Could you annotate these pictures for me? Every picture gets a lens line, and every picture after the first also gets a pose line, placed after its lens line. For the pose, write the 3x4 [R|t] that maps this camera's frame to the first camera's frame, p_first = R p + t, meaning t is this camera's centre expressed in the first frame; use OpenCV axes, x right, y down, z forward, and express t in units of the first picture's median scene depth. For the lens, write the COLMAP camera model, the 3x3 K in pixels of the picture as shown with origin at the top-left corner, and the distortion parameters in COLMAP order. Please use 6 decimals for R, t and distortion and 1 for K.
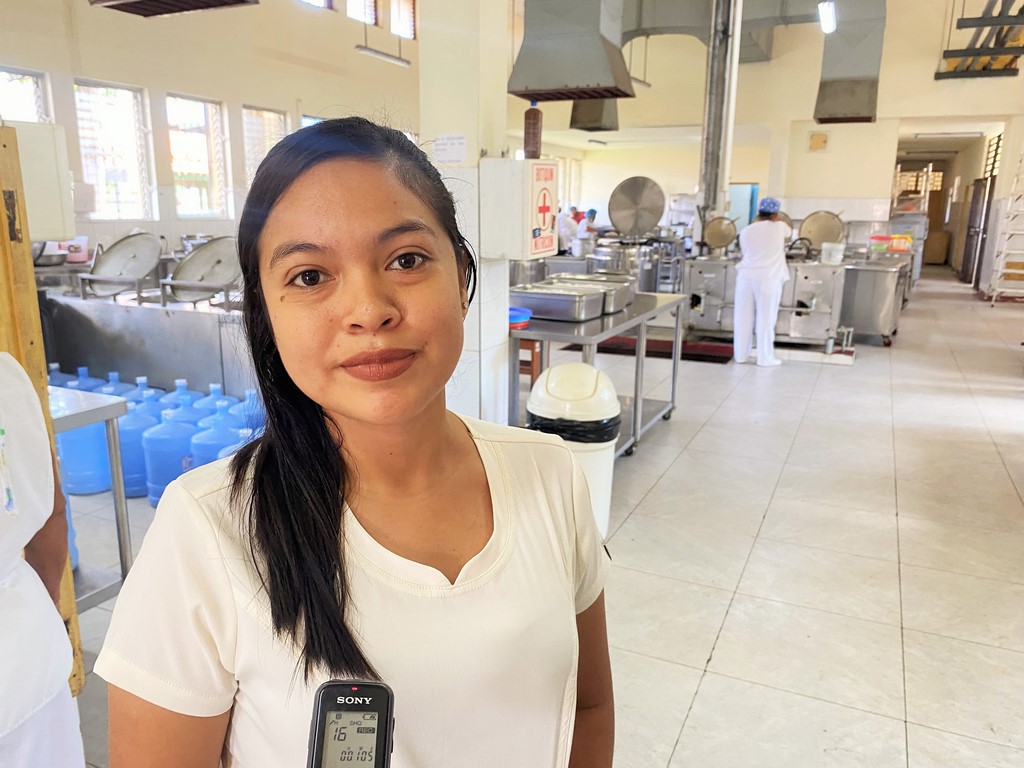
lens RADIAL K [[785.9, 0, 509.3], [0, 785.9, 384.0], [0, 0, 1]] dist [-0.000351, 0.012655]
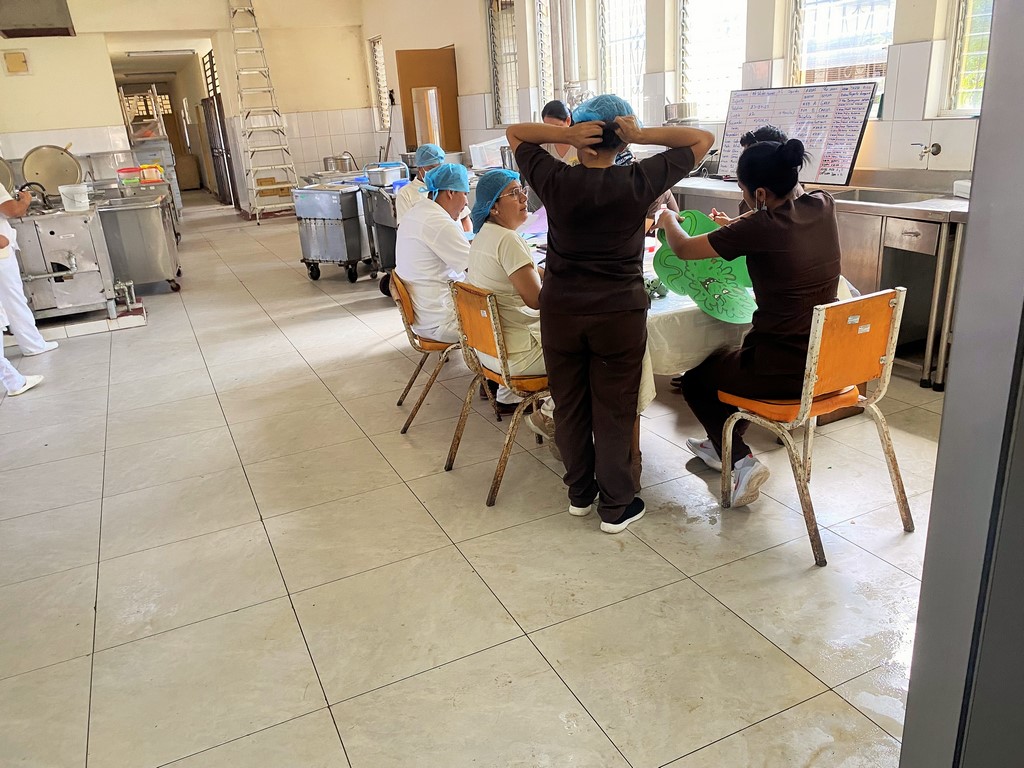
lens RADIAL K [[785.9, 0, 504.6], [0, 785.9, 386.0], [0, 0, 1]] dist [-0.000351, 0.012655]
pose [[0.642788, -0.310948, 0.700096, 0.045921], [0.249467, 0.949062, 0.192479, -0.018935], [-0.724285, 0.050928, 0.687617, 0.090503]]
